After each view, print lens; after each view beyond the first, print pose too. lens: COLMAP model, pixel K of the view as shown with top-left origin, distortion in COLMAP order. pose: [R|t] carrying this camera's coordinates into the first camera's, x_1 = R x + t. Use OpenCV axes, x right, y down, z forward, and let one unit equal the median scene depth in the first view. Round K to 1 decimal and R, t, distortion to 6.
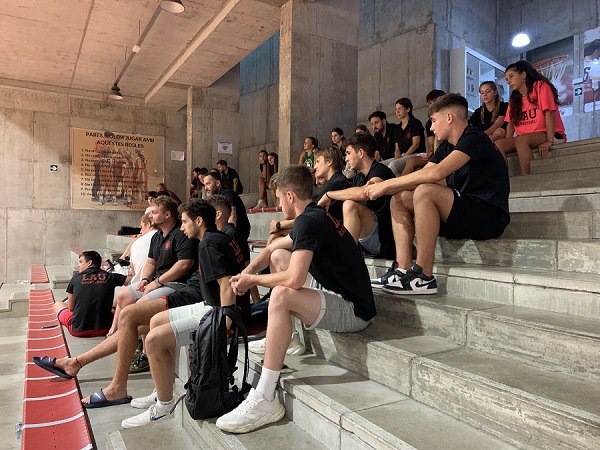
lens RADIAL K [[454.9, 0, 300.9], [0, 454.9, 224.3], [0, 0, 1]] dist [0.035755, -0.027697]
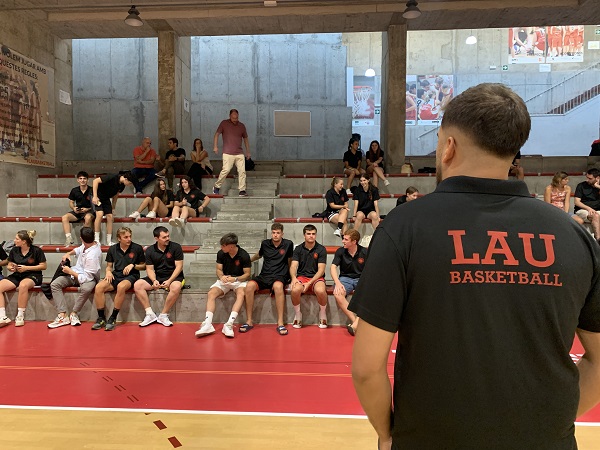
lens RADIAL K [[454.9, 0, 303.5], [0, 454.9, 222.2], [0, 0, 1]] dist [0.035755, -0.027697]
pose [[0.553716, -0.037218, 0.831874, -0.743348], [0.005666, 0.999146, 0.040930, 0.032631], [-0.832687, -0.017950, 0.553454, 0.243535]]
